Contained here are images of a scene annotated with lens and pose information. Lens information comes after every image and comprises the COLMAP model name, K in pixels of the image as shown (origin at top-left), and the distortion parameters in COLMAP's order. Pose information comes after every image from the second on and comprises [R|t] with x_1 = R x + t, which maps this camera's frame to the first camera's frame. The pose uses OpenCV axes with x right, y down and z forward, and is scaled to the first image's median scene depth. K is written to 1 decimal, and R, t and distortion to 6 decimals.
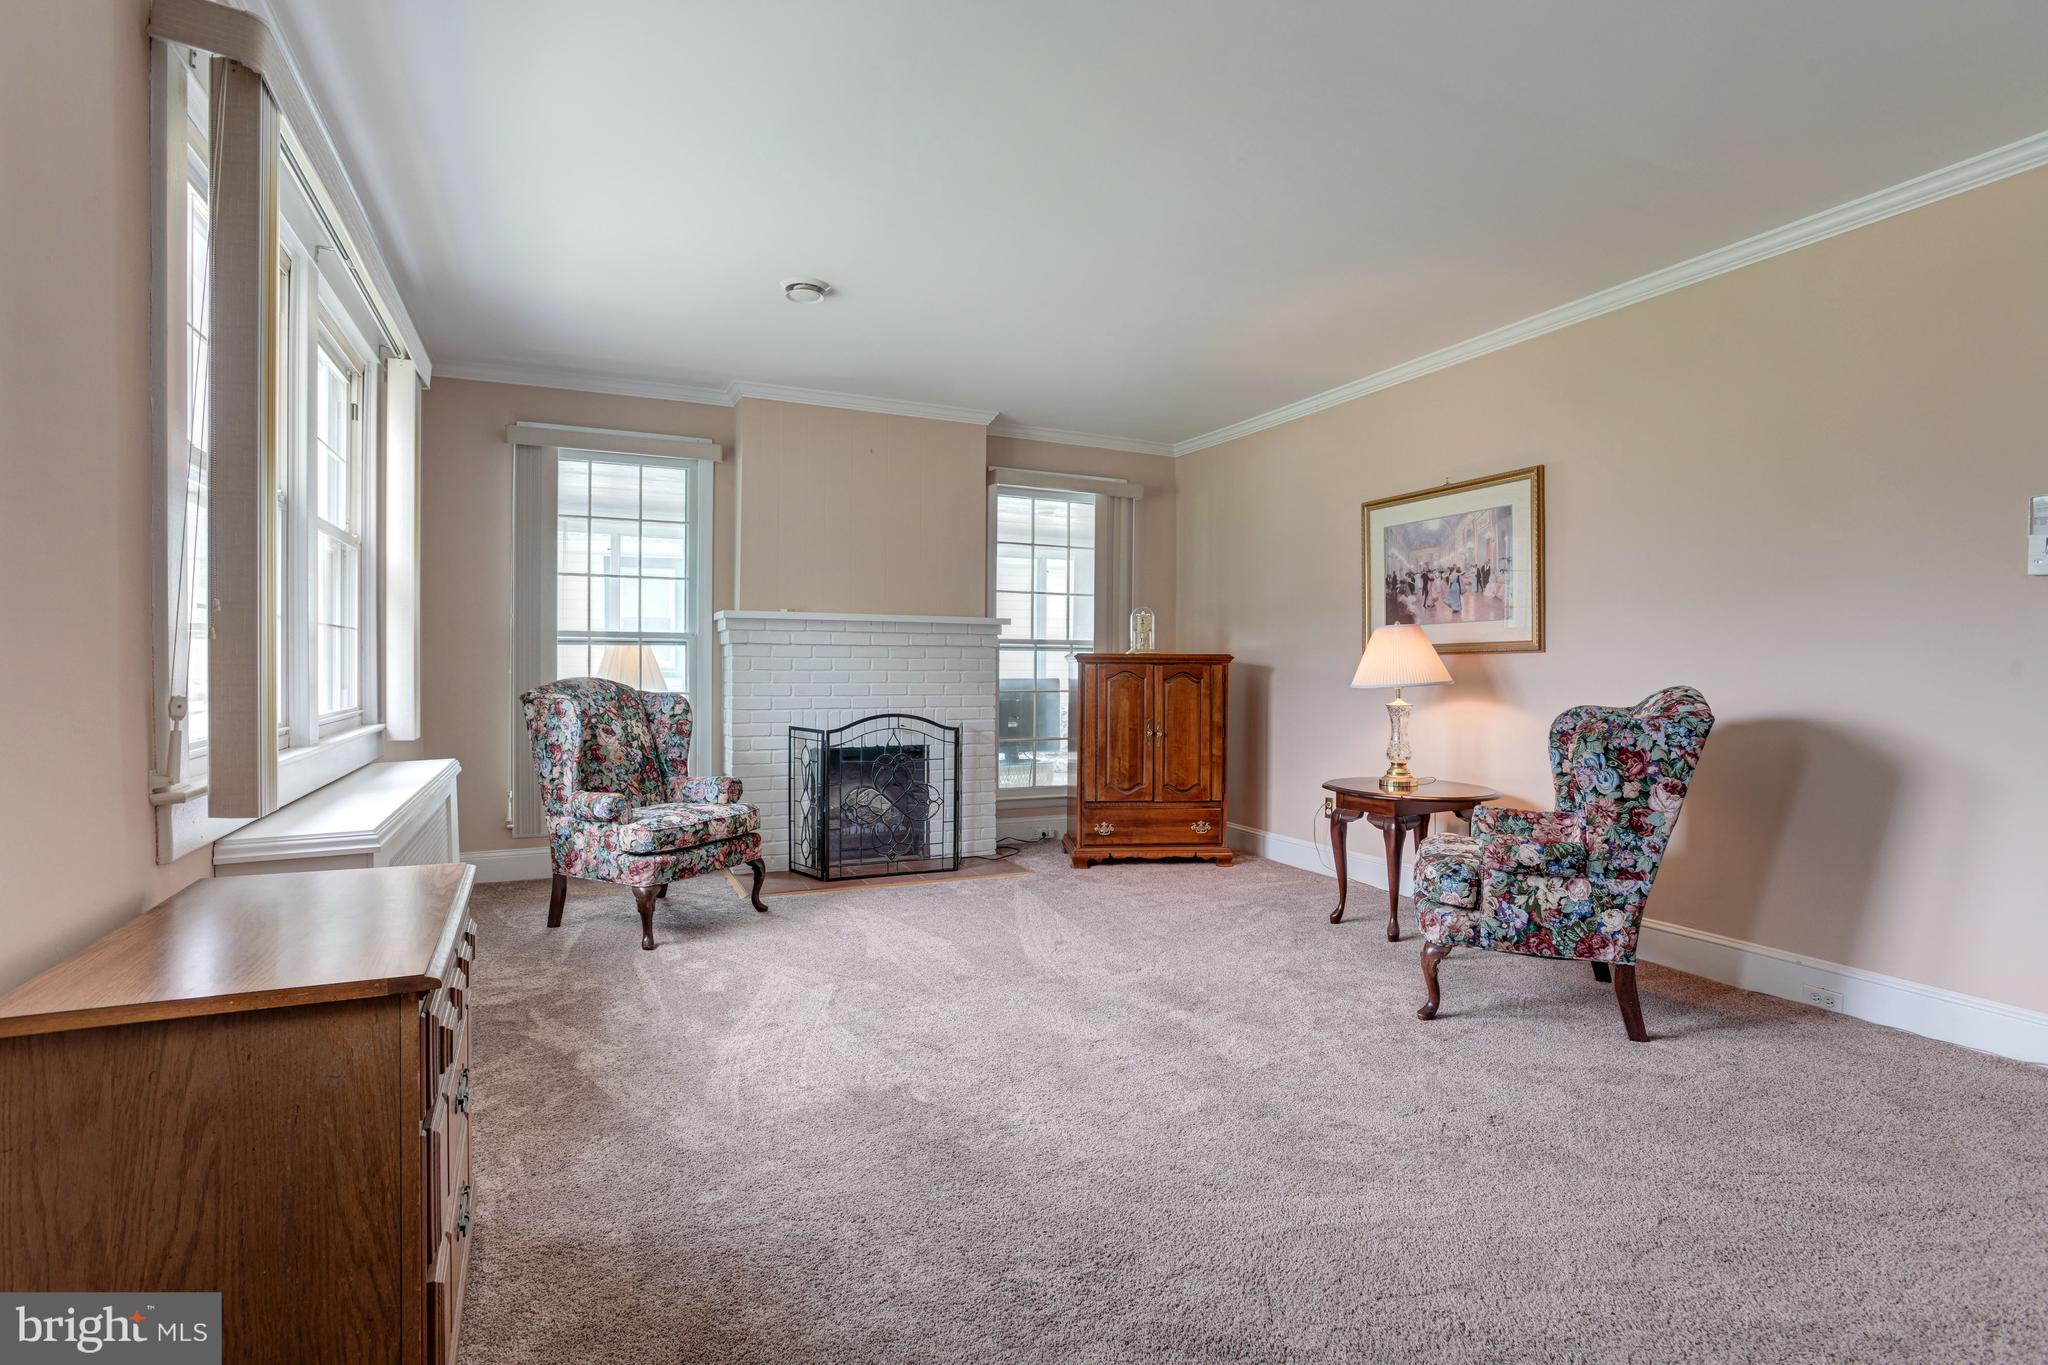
lens RADIAL K [[985.6, 0, 1022.3], [0, 985.6, 676.2], [0, 0, 1]] dist [-0.058696, 0.028328]
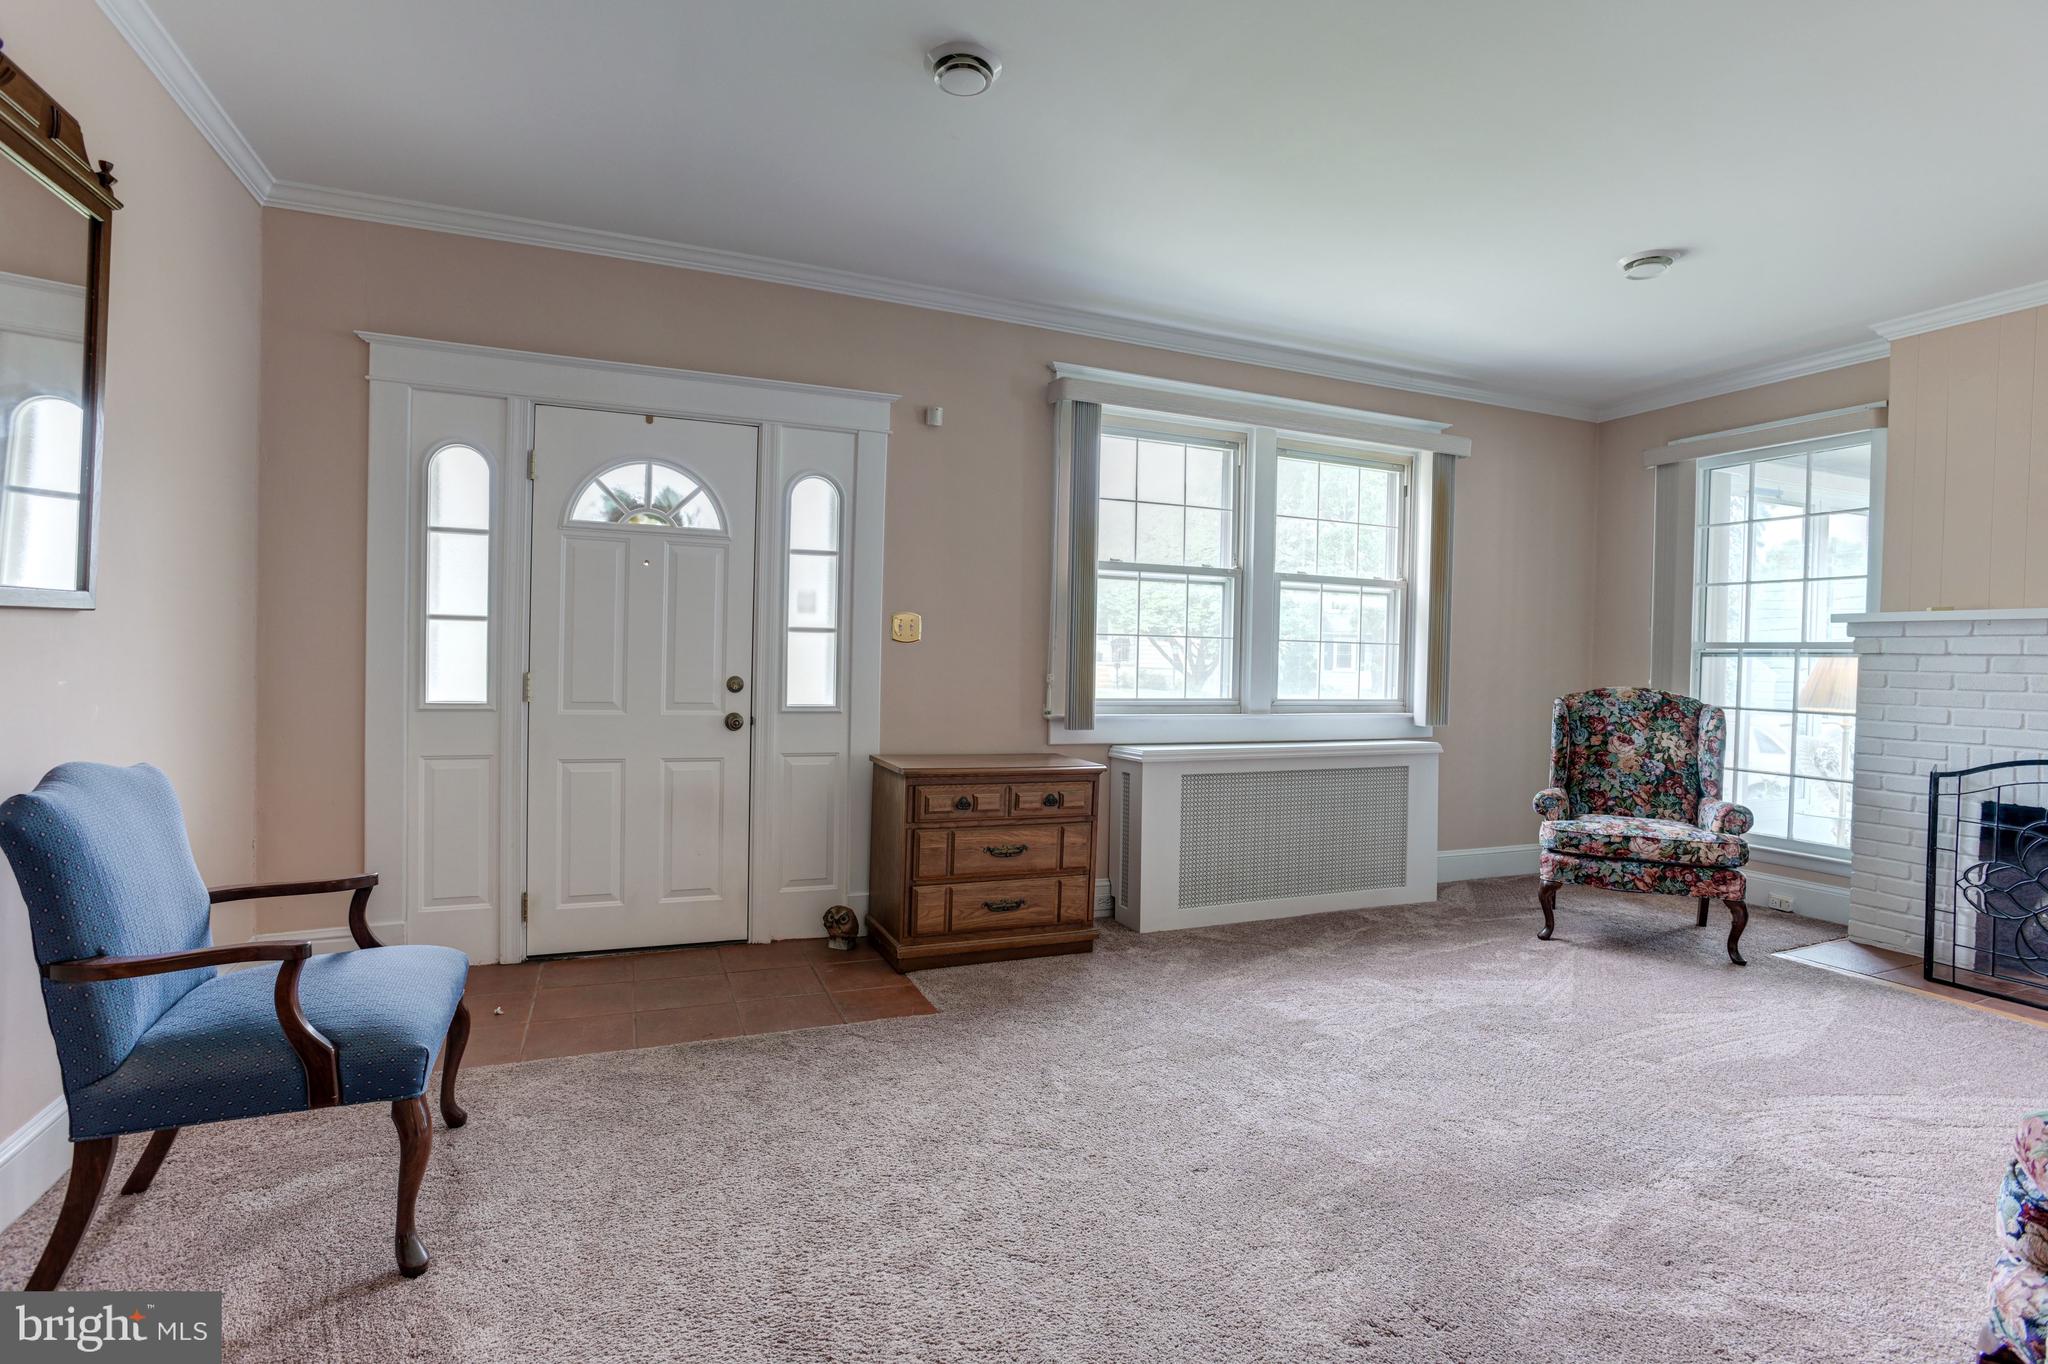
lens RADIAL K [[985.6, 0, 1022.3], [0, 985.6, 675.7], [0, 0, 1]] dist [-0.058696, 0.028328]
pose [[-0.045263, 0.010508, -0.998920, 0.735751], [-0.033934, 0.999351, 0.012050, -0.002225], [0.998399, 0.034443, -0.044877, 0.488913]]
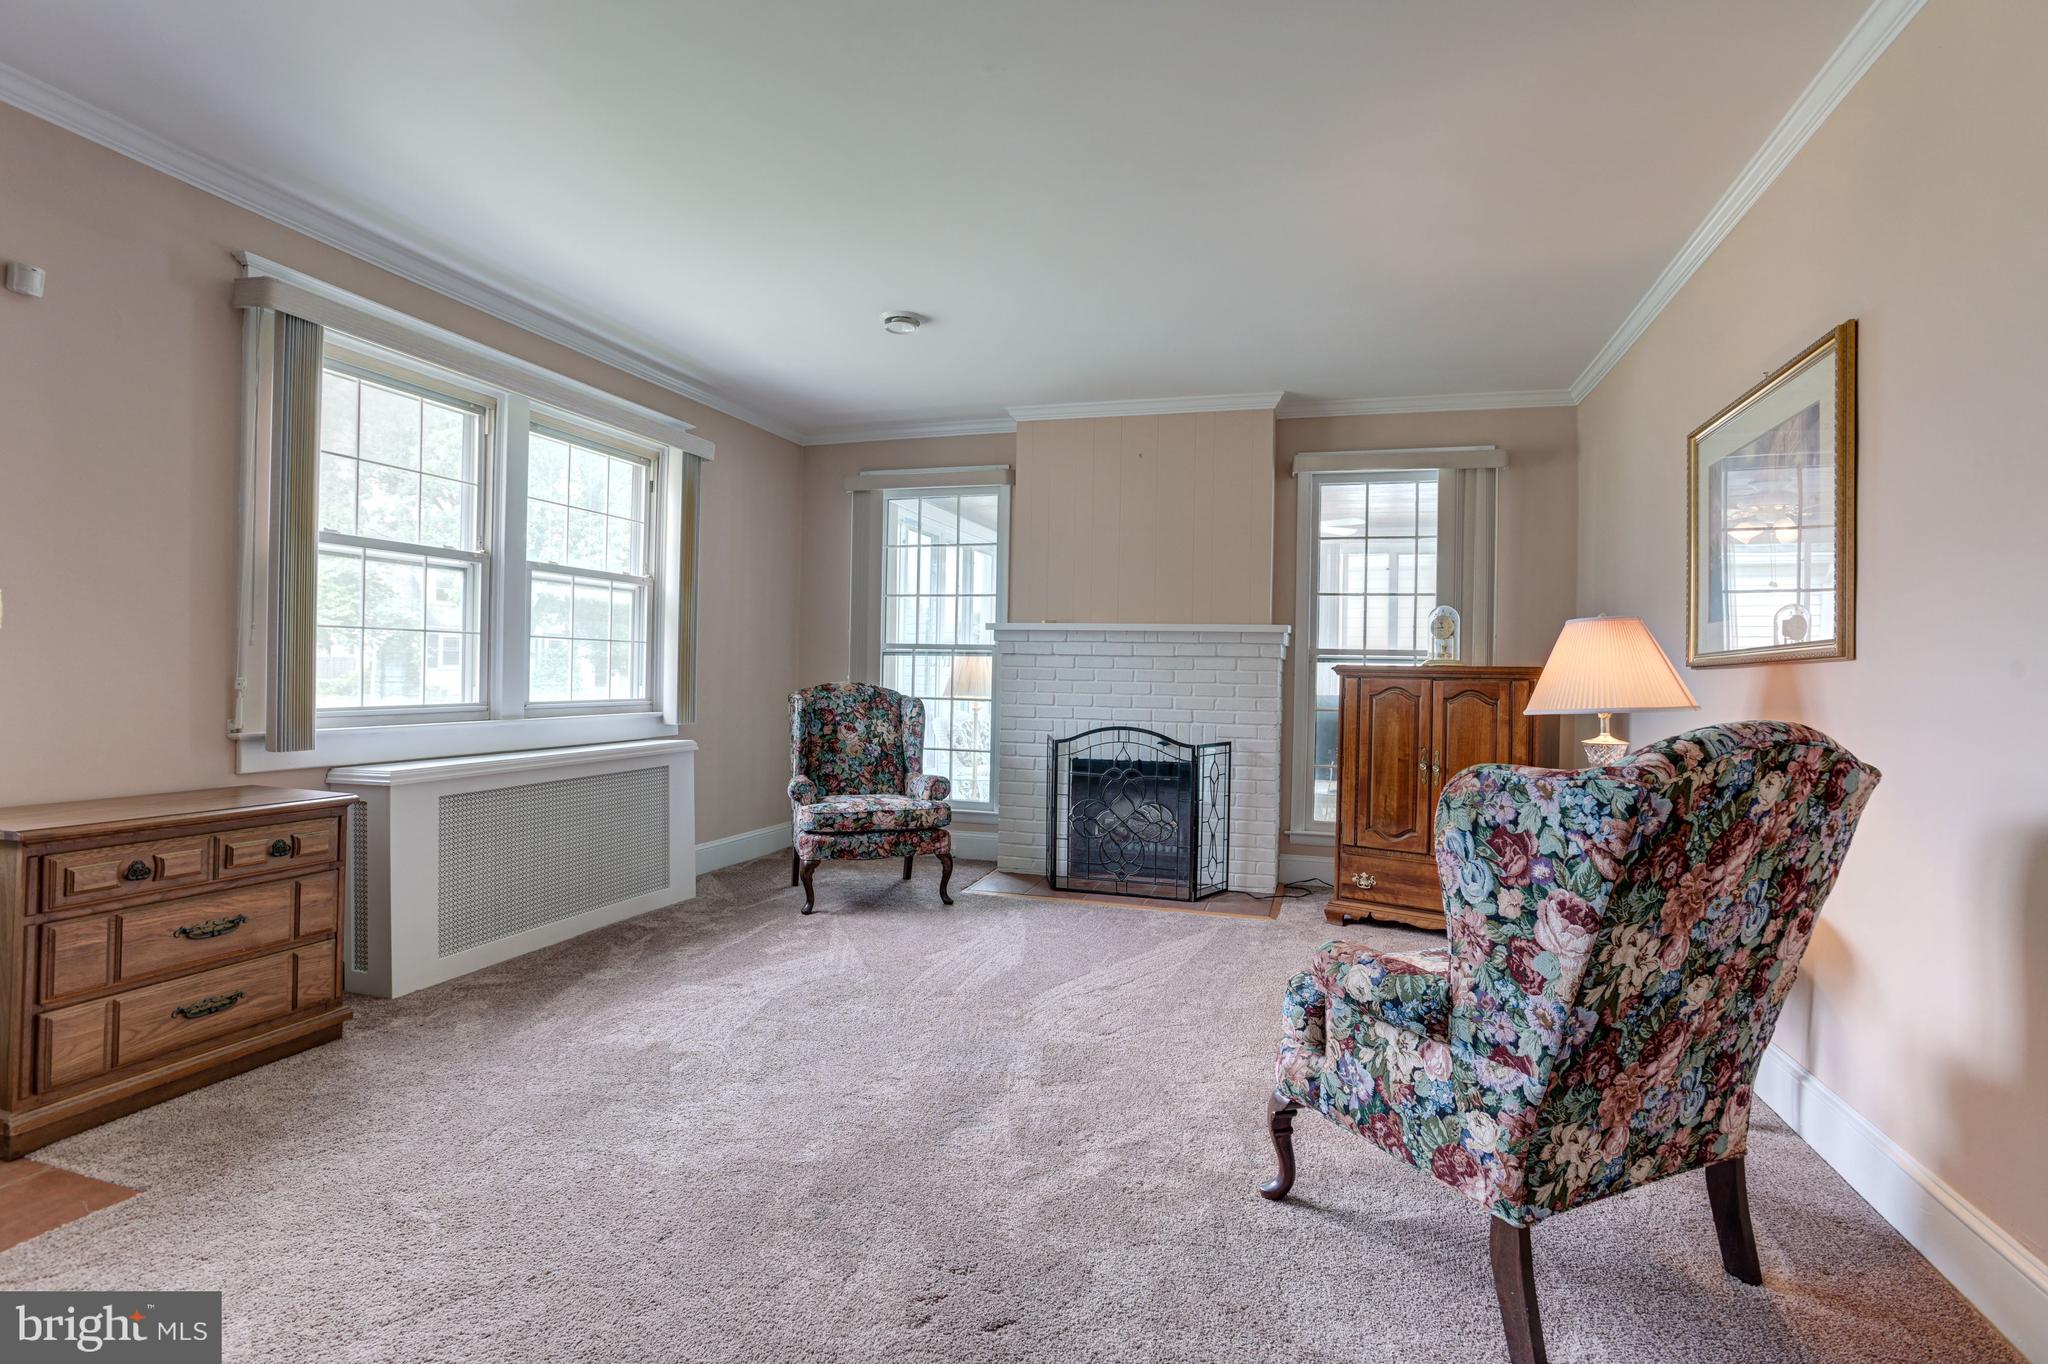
lens RADIAL K [[985.6, 0, 1022.3], [0, 985.6, 675.7], [0, 0, 1]] dist [-0.058696, 0.028328]
pose [[0.732310, 0.009457, -0.680906, 0.635873], [-0.022052, 0.999708, -0.009832, 0.000089], [0.680614, 0.022215, 0.732305, 0.322764]]
